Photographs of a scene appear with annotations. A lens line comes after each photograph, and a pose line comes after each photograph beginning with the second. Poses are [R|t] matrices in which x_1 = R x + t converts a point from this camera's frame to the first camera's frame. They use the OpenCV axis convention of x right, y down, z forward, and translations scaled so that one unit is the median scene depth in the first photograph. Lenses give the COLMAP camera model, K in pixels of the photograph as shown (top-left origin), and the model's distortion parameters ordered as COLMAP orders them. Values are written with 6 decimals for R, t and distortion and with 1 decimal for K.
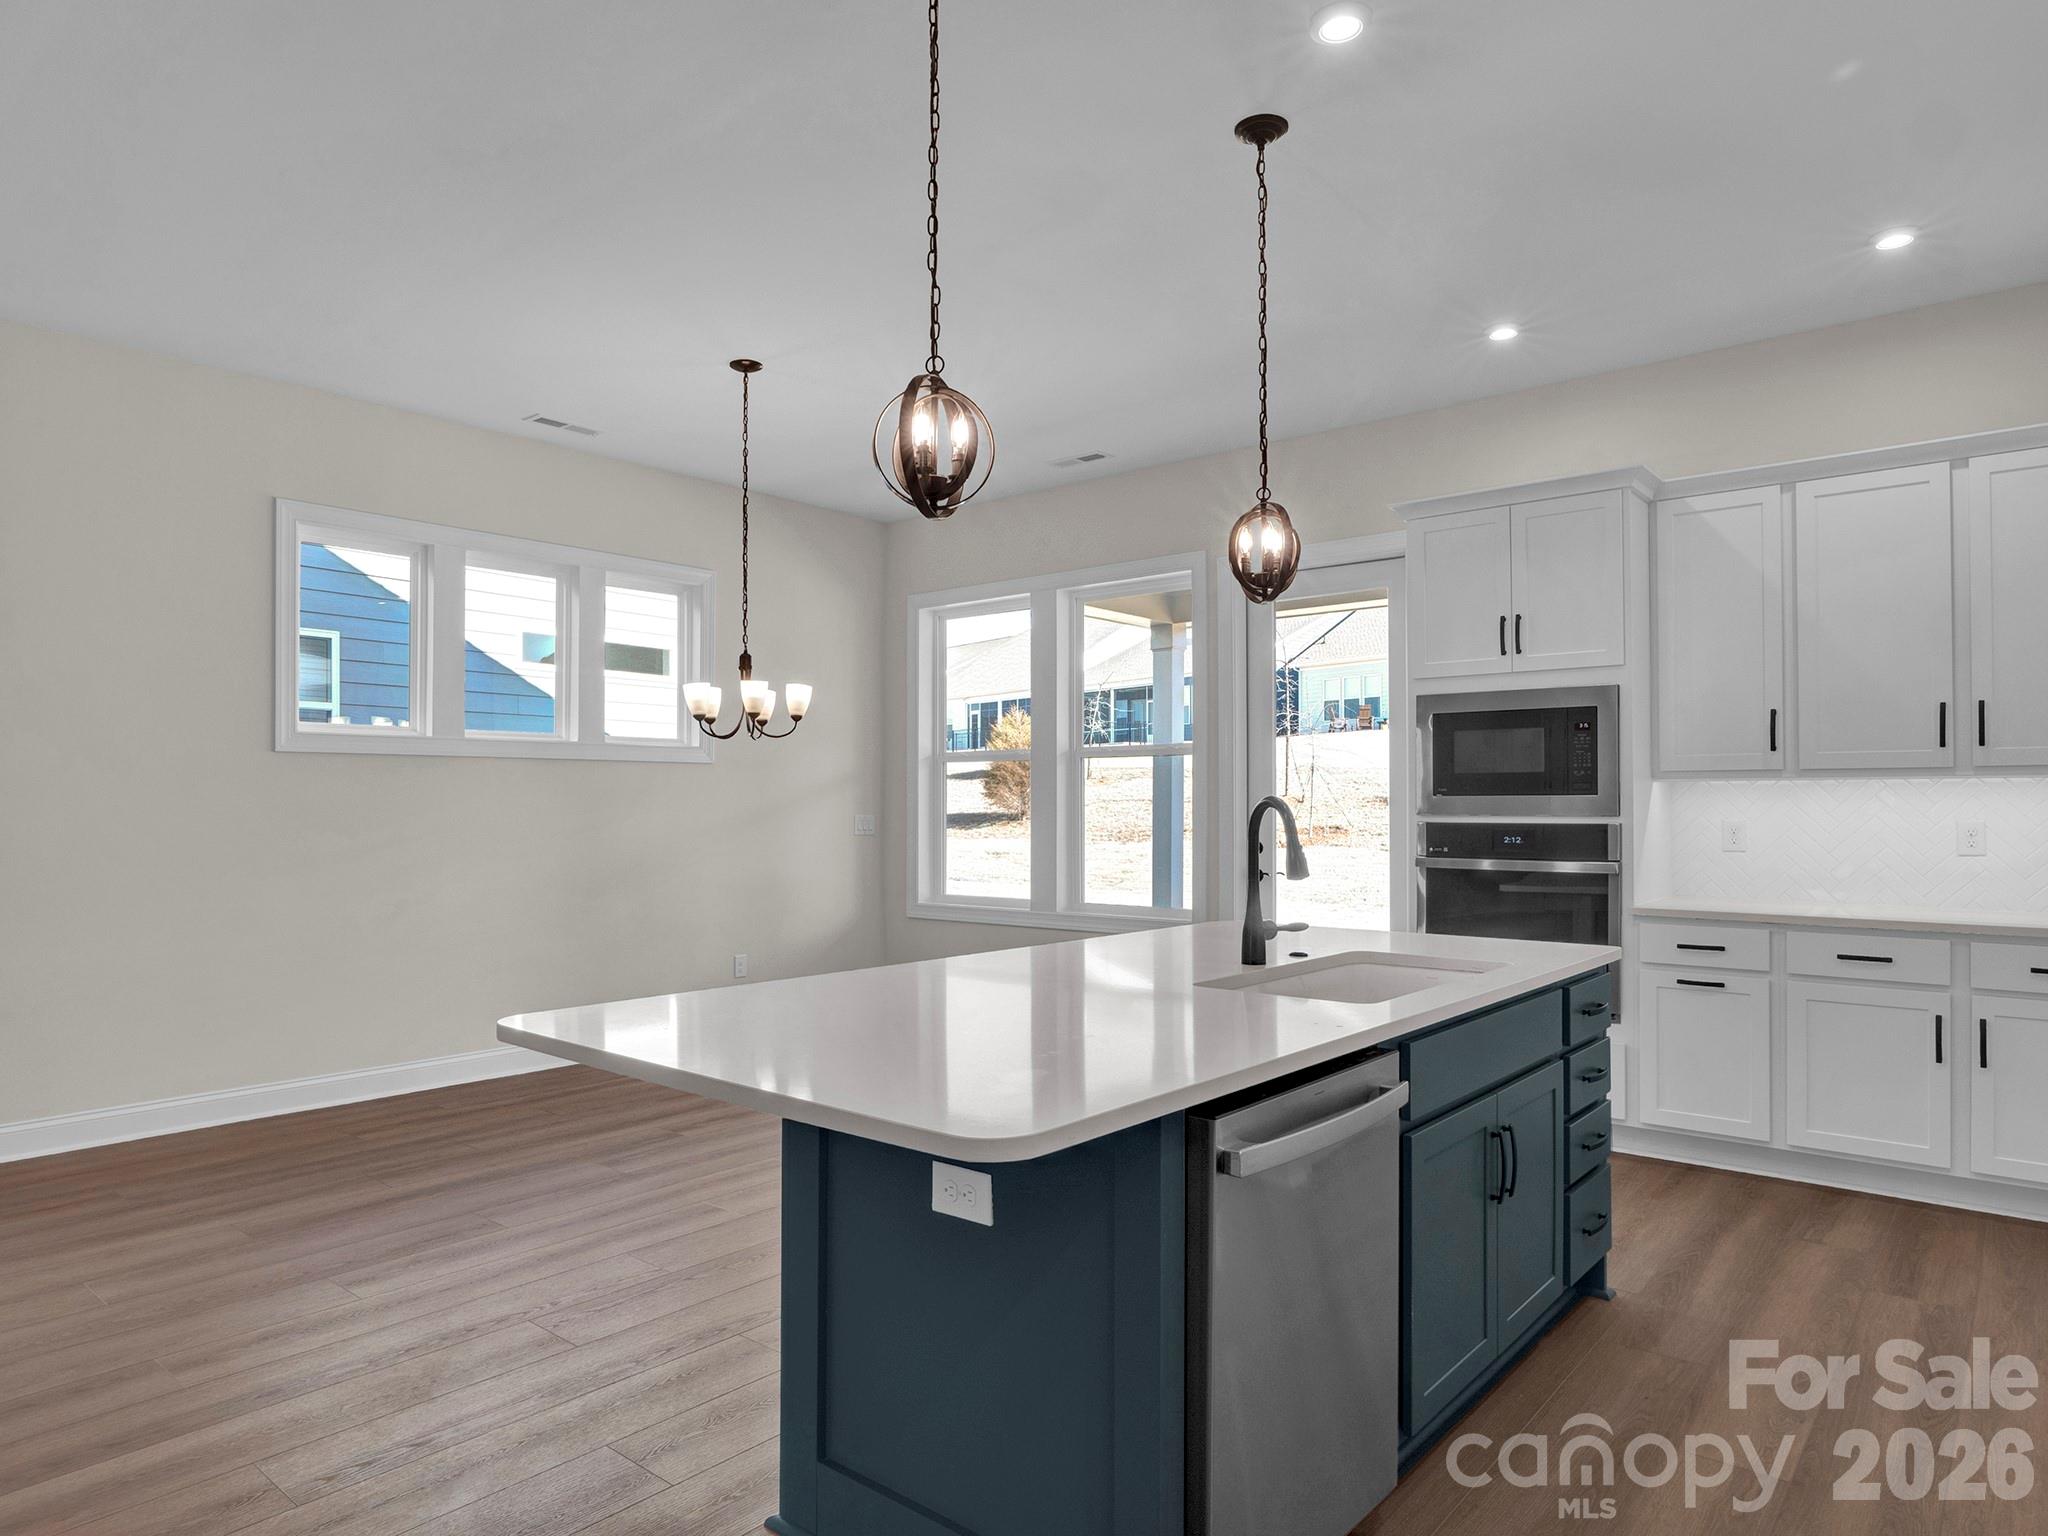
lens RADIAL K [[1254.3, 0, 1021.1], [0, 1254.3, 781.7], [0, 0, 1]] dist [-0.020110, 0.002917]
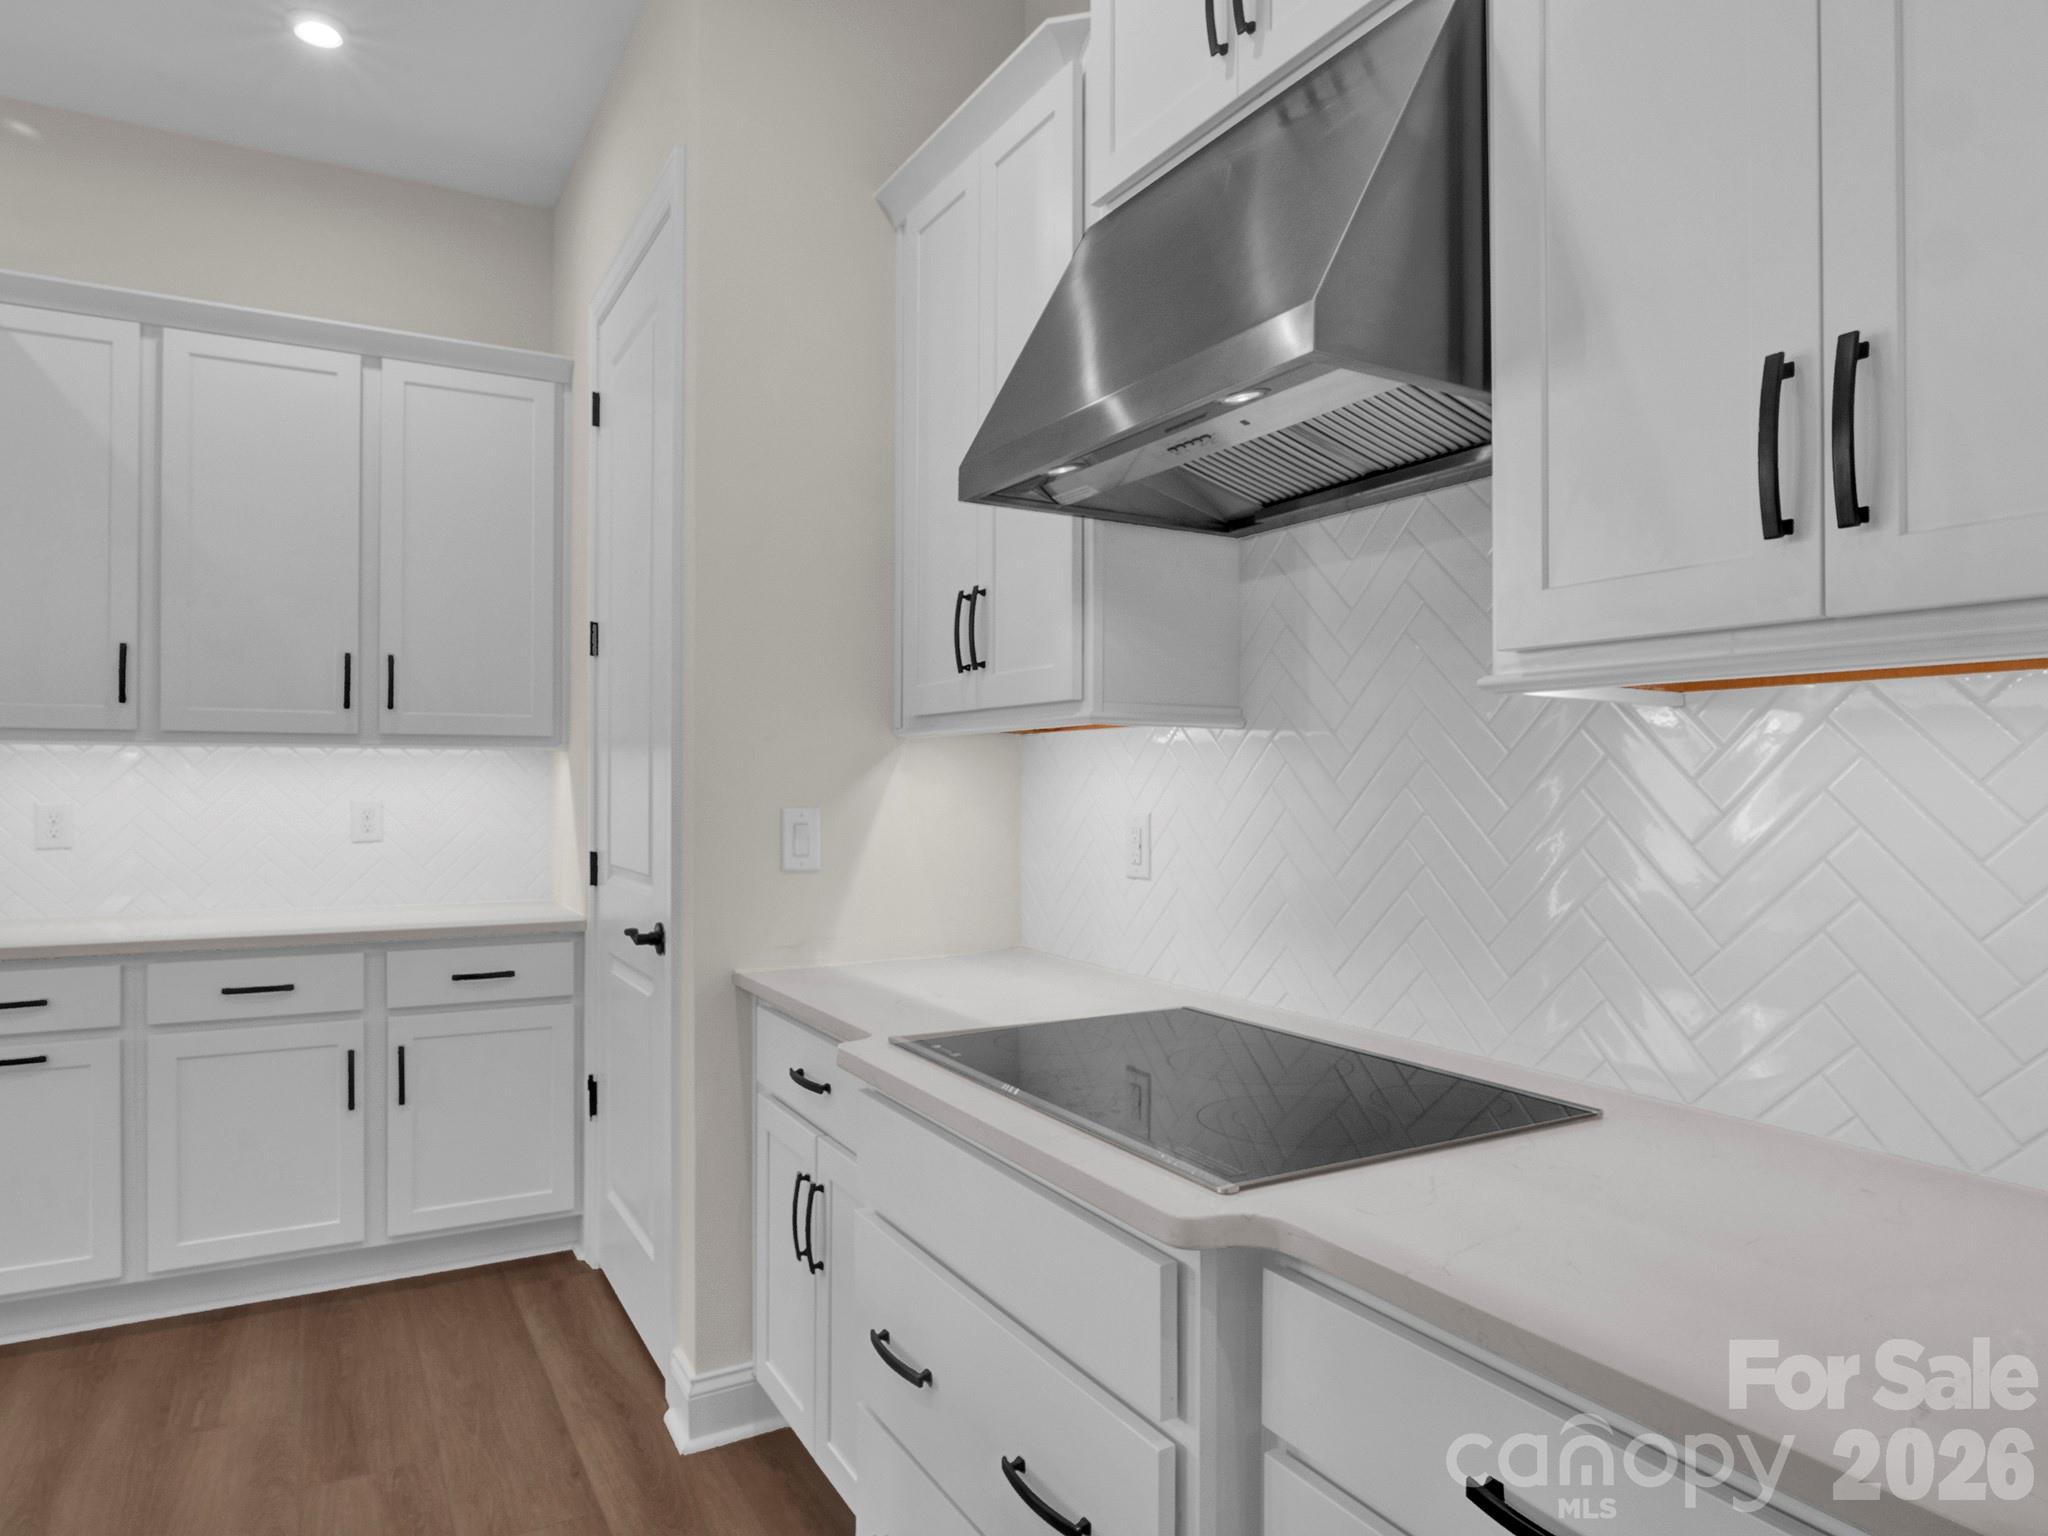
lens RADIAL K [[1254.3, 0, 1021.1], [0, 1254.3, 781.7], [0, 0, 1]] dist [-0.020110, 0.002917]
pose [[0.350739, 0.000556, 0.936473, 0.132089], [-0.017136, 0.999836, 0.005825, 0.006422], [-0.936316, -0.018091, 0.350691, 0.288688]]
